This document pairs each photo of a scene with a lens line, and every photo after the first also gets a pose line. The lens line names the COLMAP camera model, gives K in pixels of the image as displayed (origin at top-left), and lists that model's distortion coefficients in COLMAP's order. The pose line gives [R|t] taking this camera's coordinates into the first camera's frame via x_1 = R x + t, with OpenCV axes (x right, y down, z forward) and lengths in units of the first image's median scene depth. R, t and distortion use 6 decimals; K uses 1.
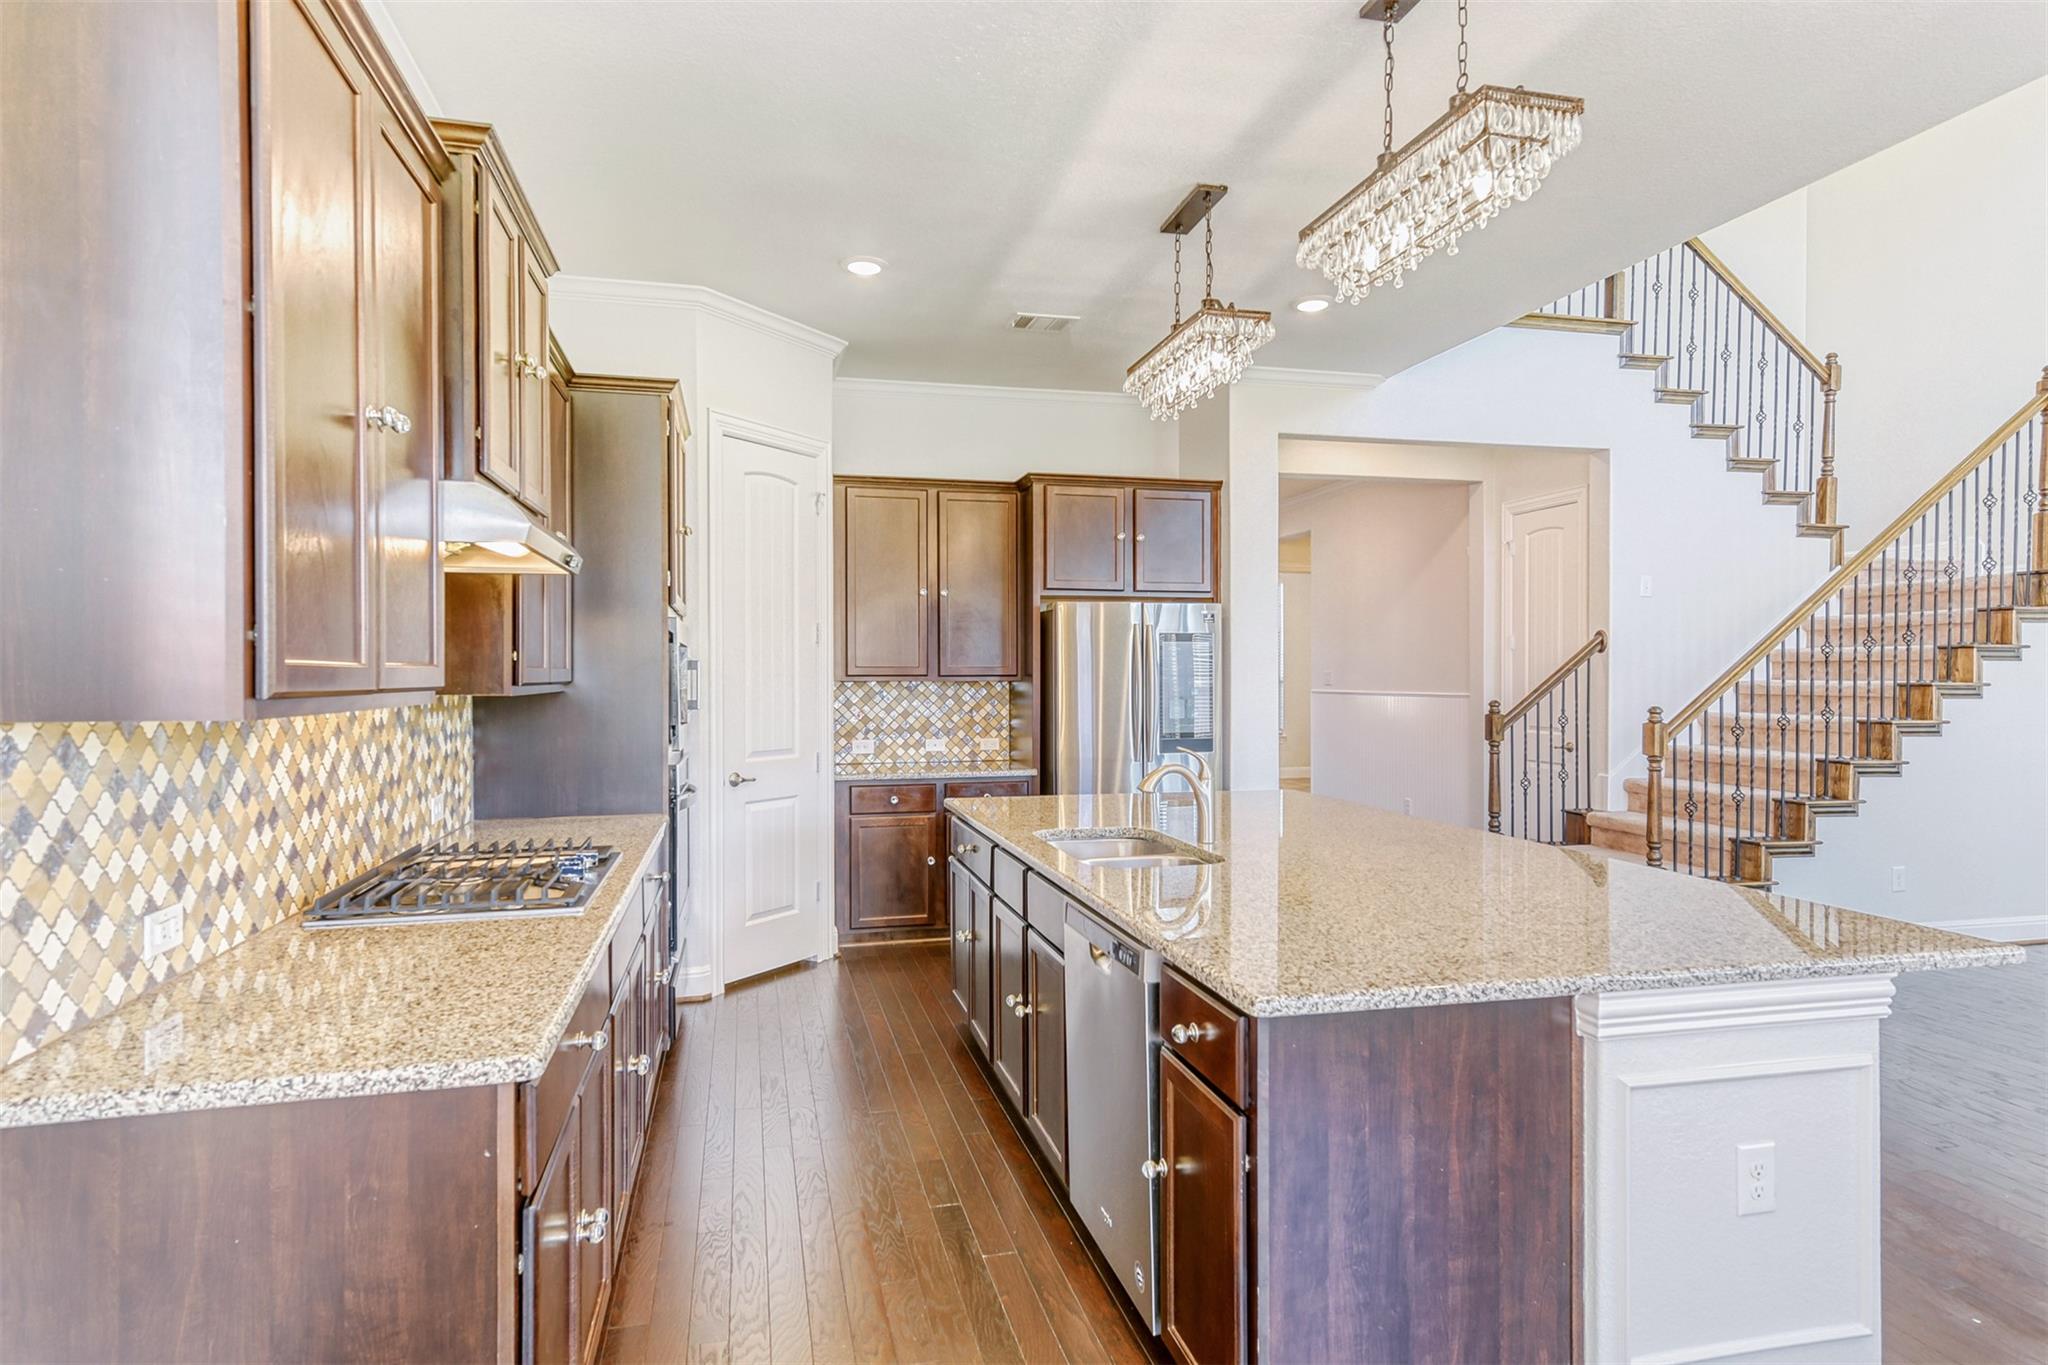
lens RADIAL K [[1122.9, 0, 994.9], [0, 1122.9, 690.1], [0, 0, 1]] dist [0.004773, 0.000913]
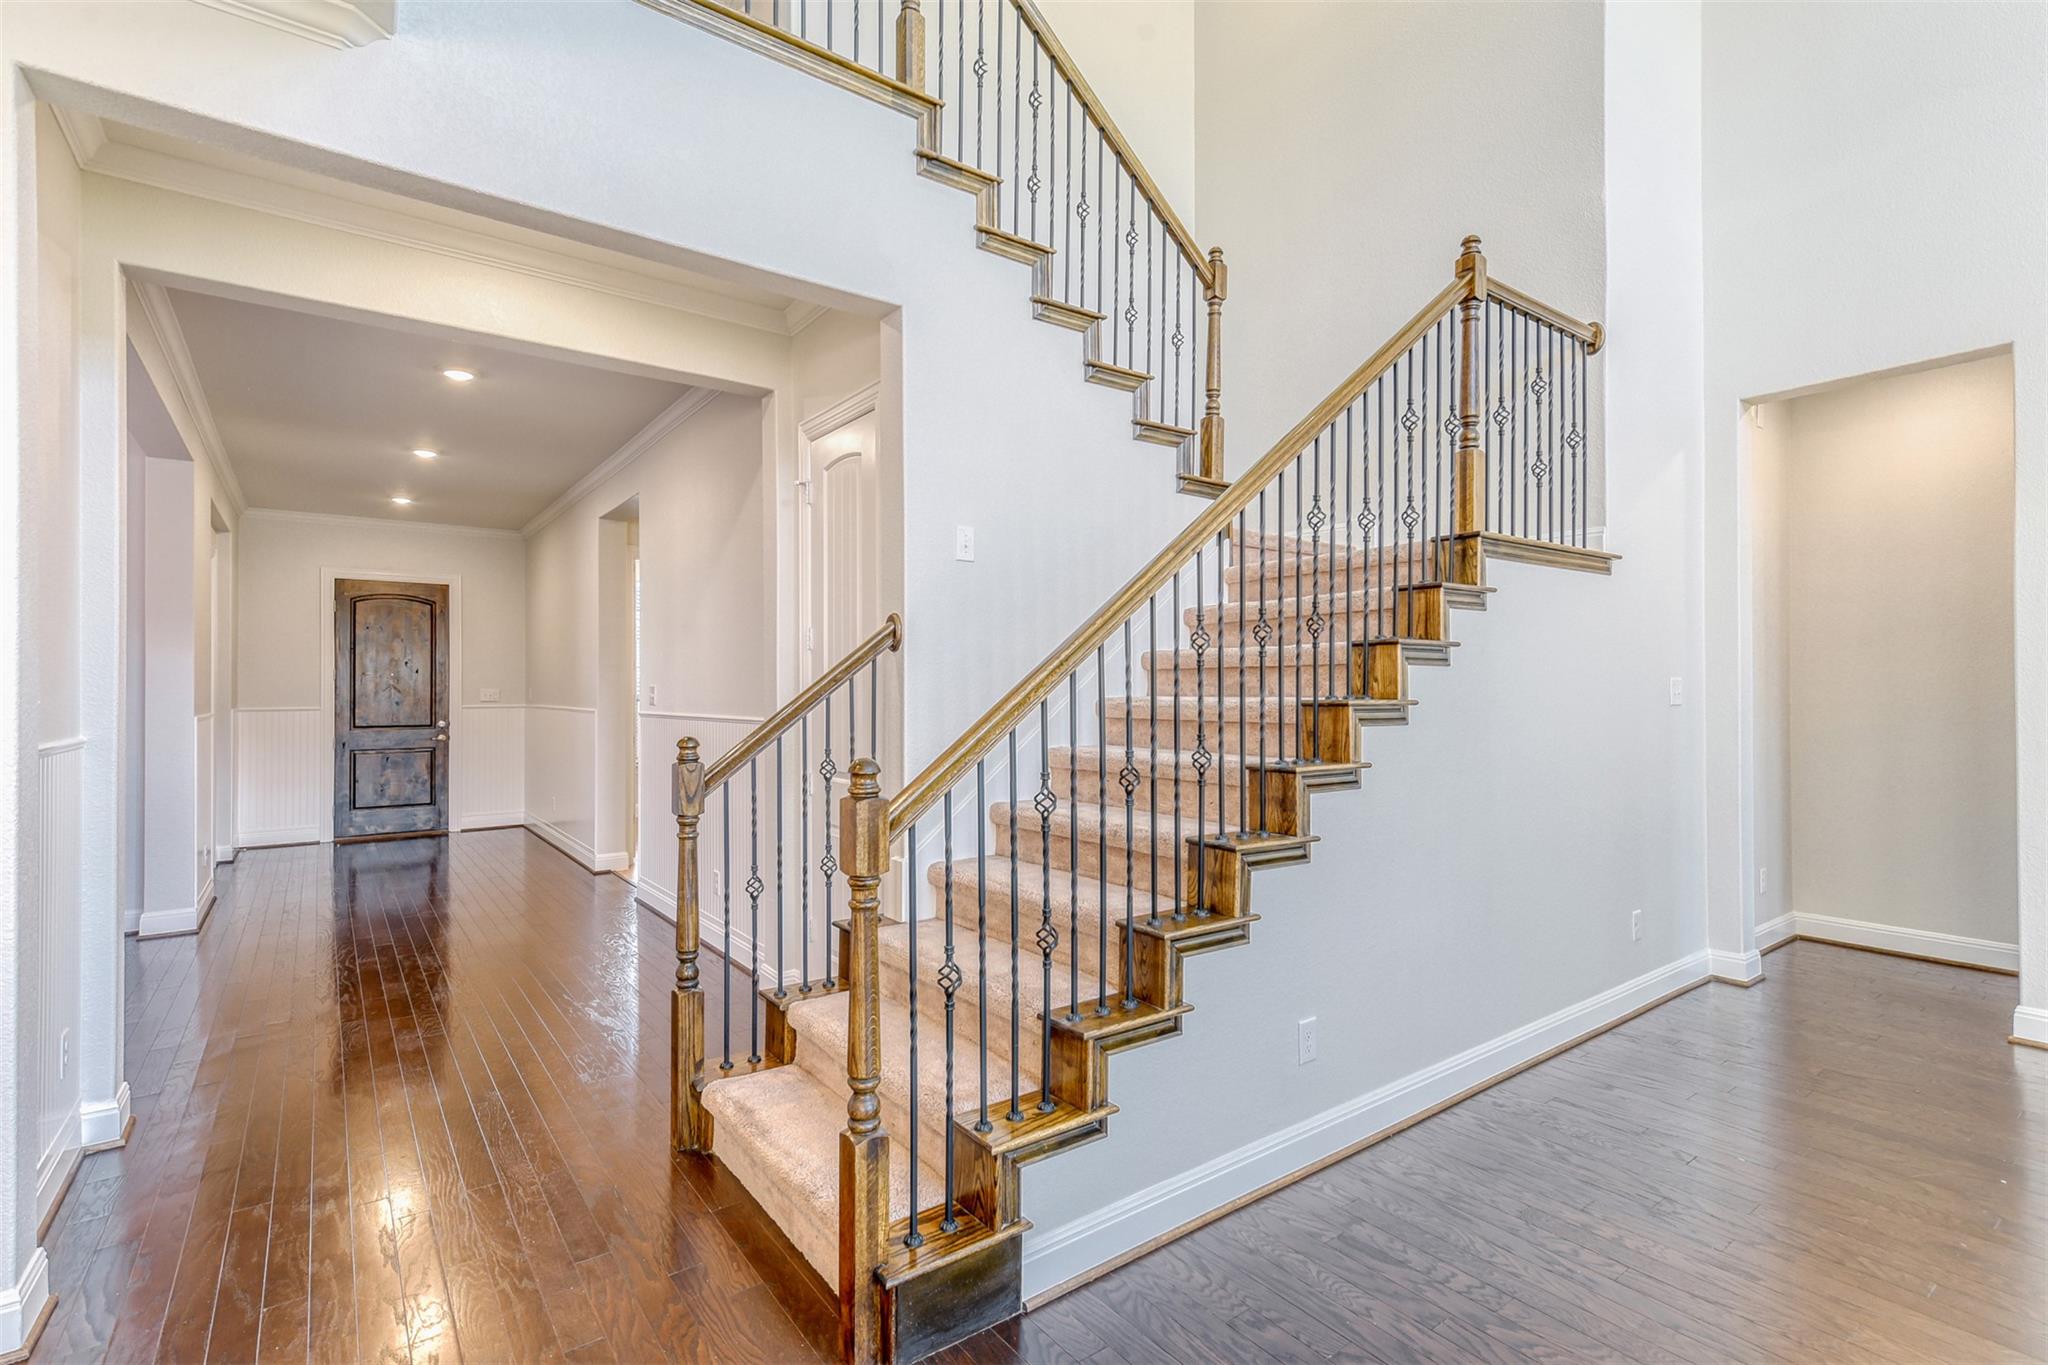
lens RADIAL K [[970.5, 0, 1024.0], [0, 970.5, 682.5], [0, 0, 1]] dist [0.013429, 0.000283]
pose [[0.914028, 0.003622, 0.405635, 0.399308], [0.006763, 0.999685, -0.024164, -0.003912], [-0.405595, 0.024830, 0.913716, 0.513474]]
